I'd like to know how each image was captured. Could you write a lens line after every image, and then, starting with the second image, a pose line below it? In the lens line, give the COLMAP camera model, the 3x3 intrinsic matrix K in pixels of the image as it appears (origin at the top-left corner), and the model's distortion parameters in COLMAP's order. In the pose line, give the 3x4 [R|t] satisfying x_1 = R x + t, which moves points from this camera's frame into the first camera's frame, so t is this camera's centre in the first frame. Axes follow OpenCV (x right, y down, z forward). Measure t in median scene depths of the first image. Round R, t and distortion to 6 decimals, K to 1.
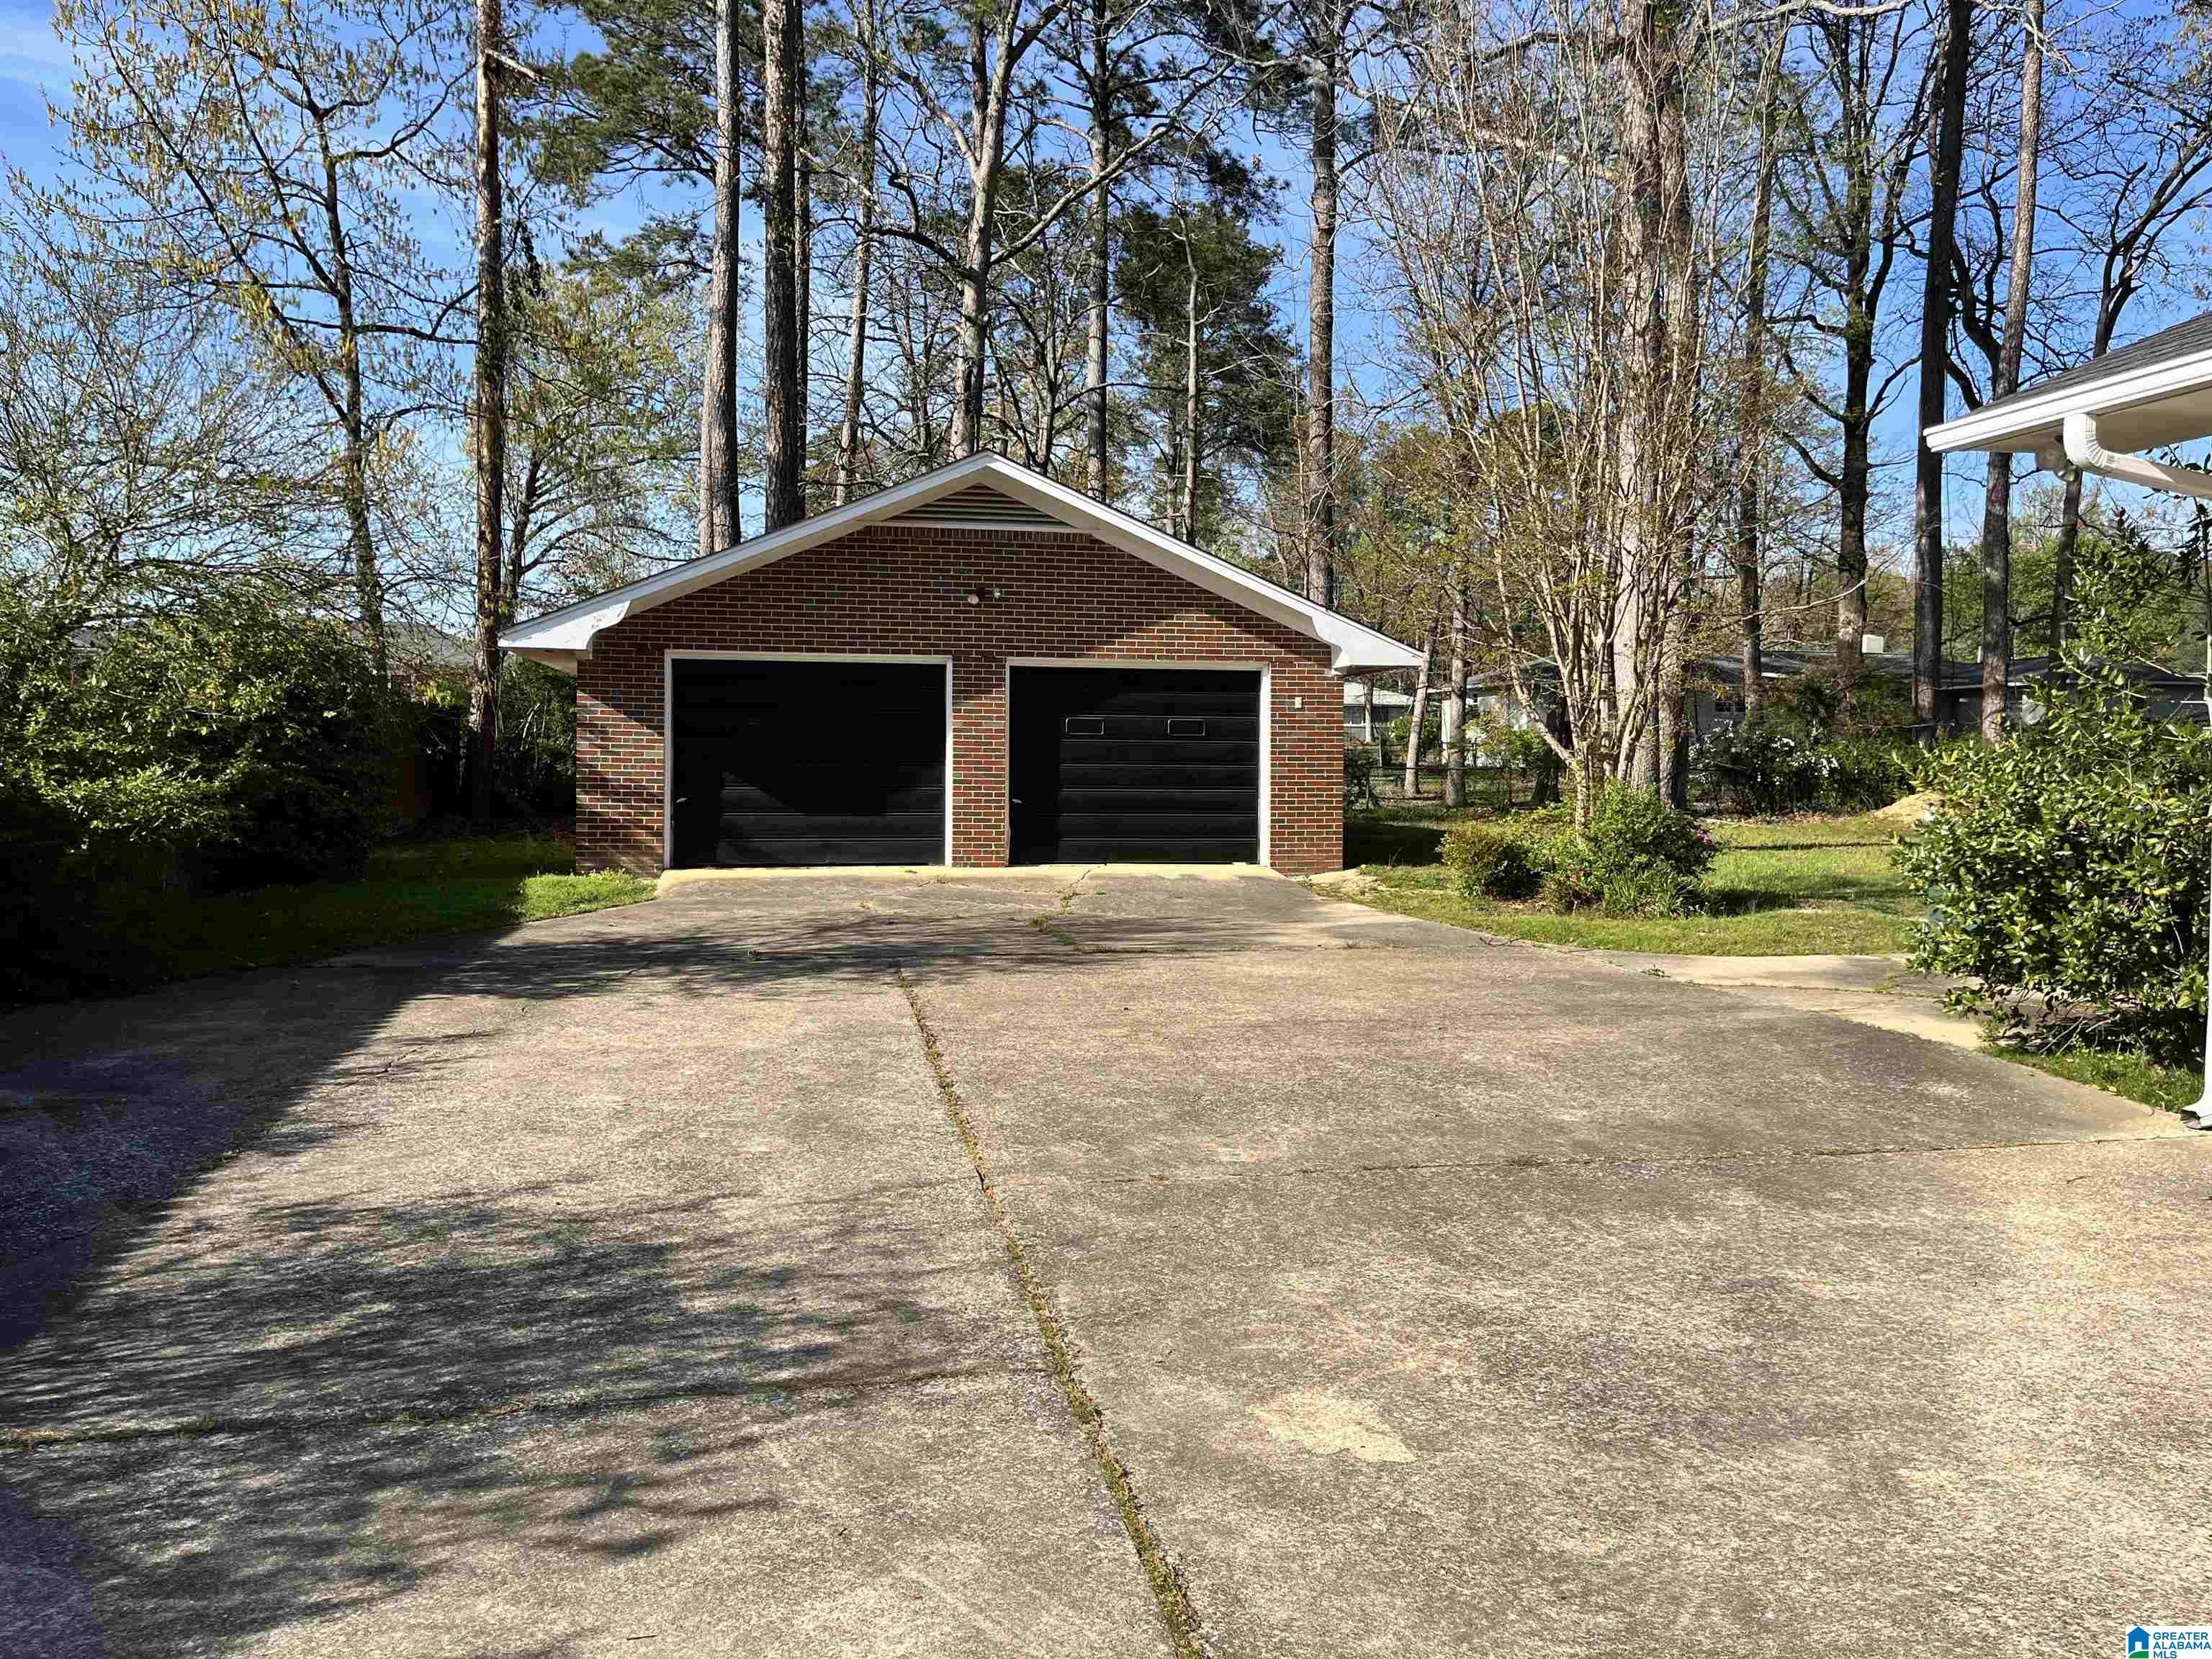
lens RADIAL K [[1684.5, 0, 1103.5], [0, 1684.5, 835.3], [0, 0, 1]] dist [0.070301, -0.072936]
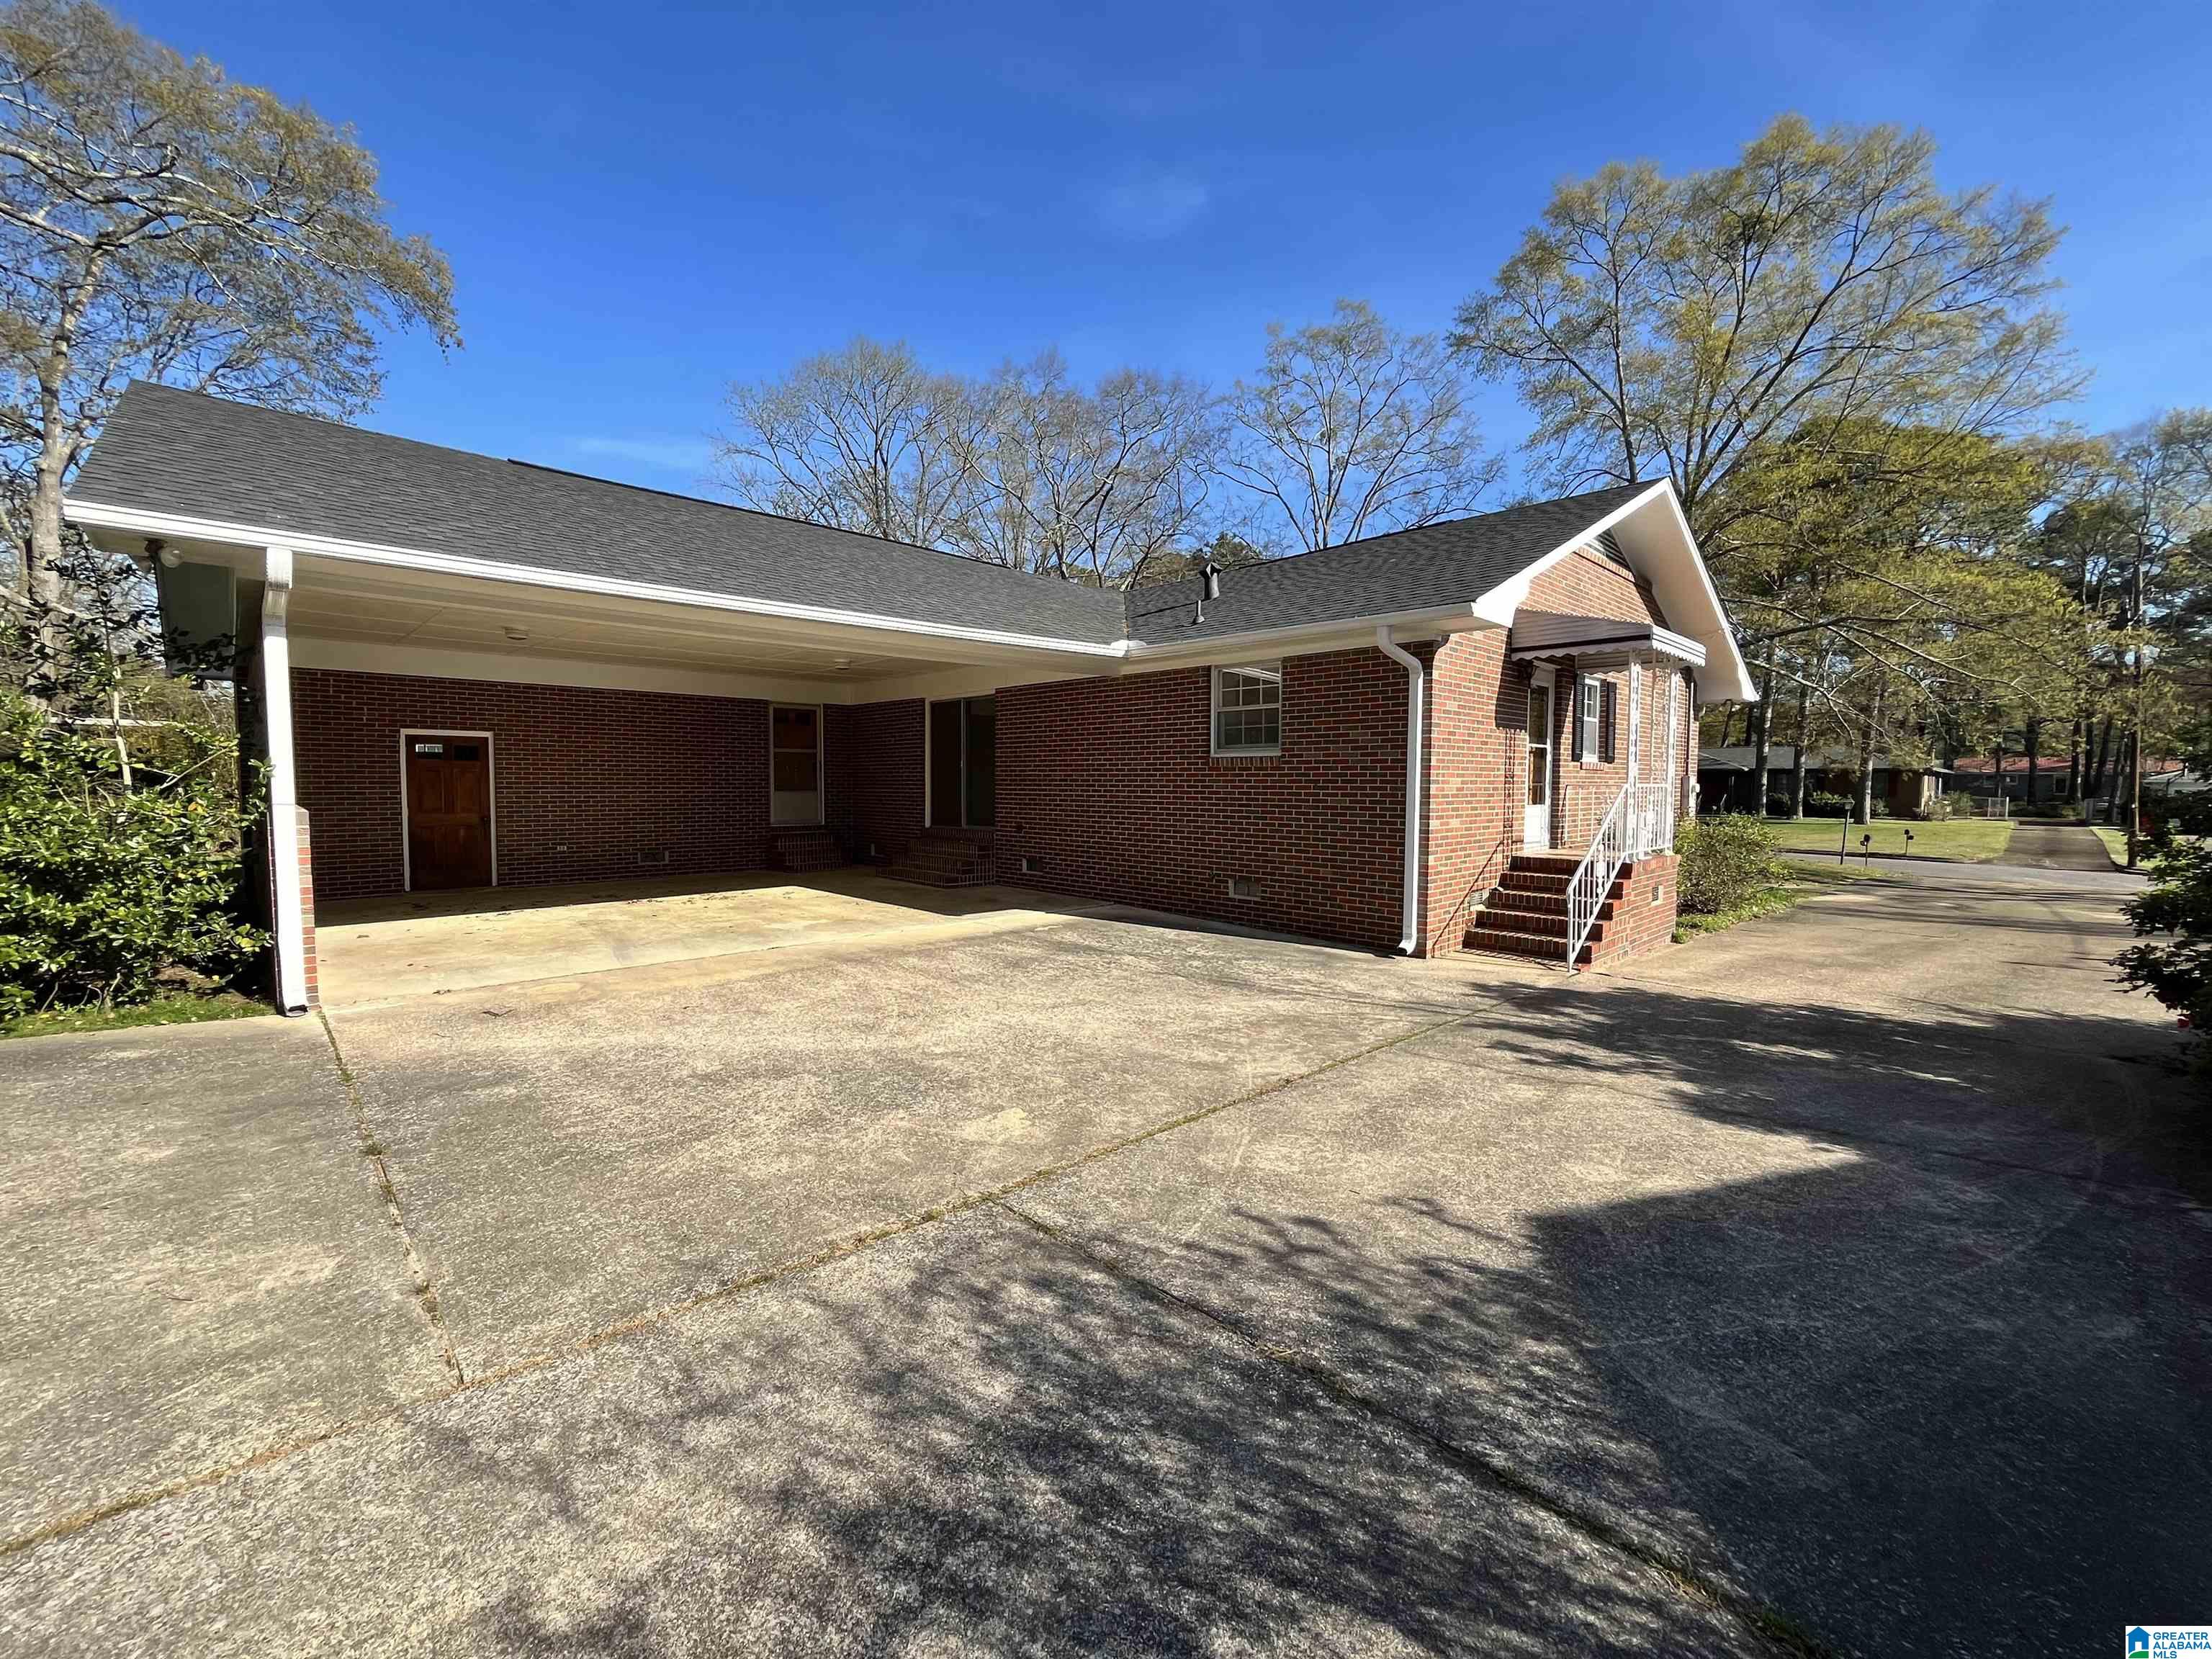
lens RADIAL K [[903.1, 0, 1106.0], [0, 903.1, 829.5], [0, 0, 1]] dist [-0.000953, 0.007148]
pose [[-0.551359, -0.056418, 0.832359, -0.188147], [0.026732, 0.996004, 0.085218, -0.021362], [-0.833840, 0.069236, -0.547647, 0.337041]]
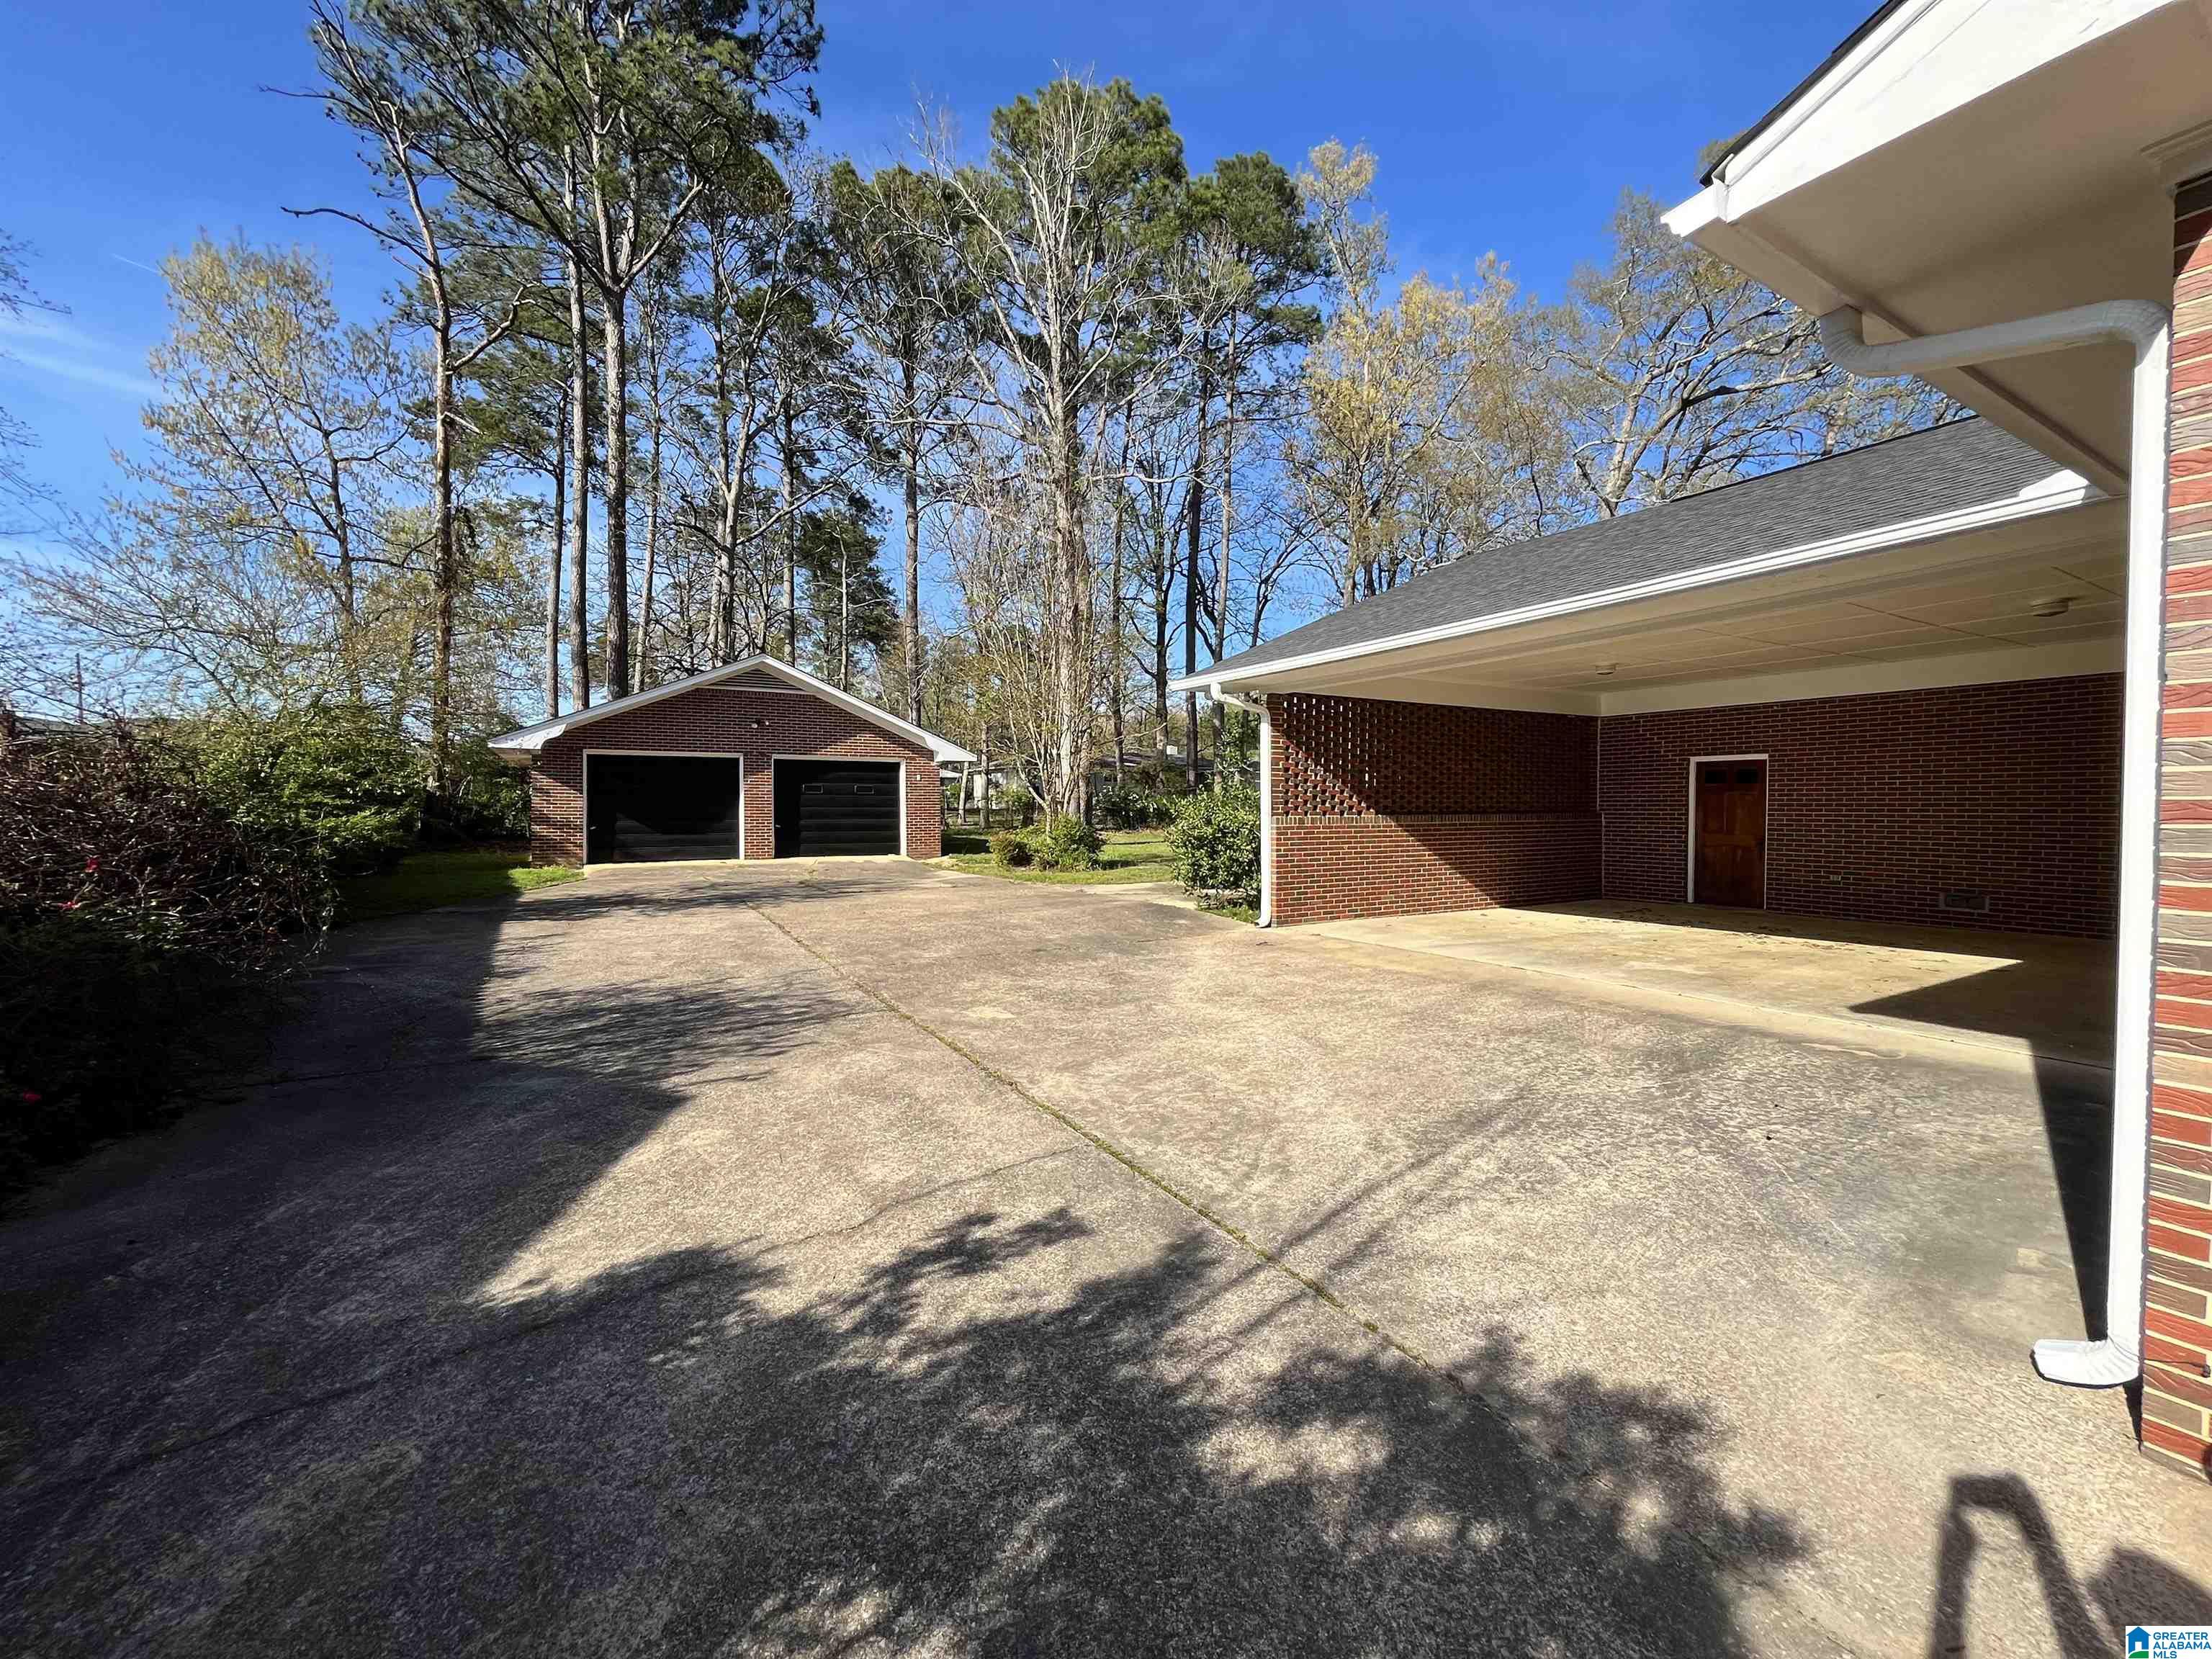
lens RADIAL K [[905.8, 0, 1103.6], [0, 905.8, 822.9], [0, 0, 1]] dist [-0.000290, -0.000097]
pose [[0.941536, -0.012994, 0.336661, -0.051845], [0.021971, 0.999497, -0.022870, 0.009248], [-0.336195, 0.028929, 0.941348, -0.151448]]
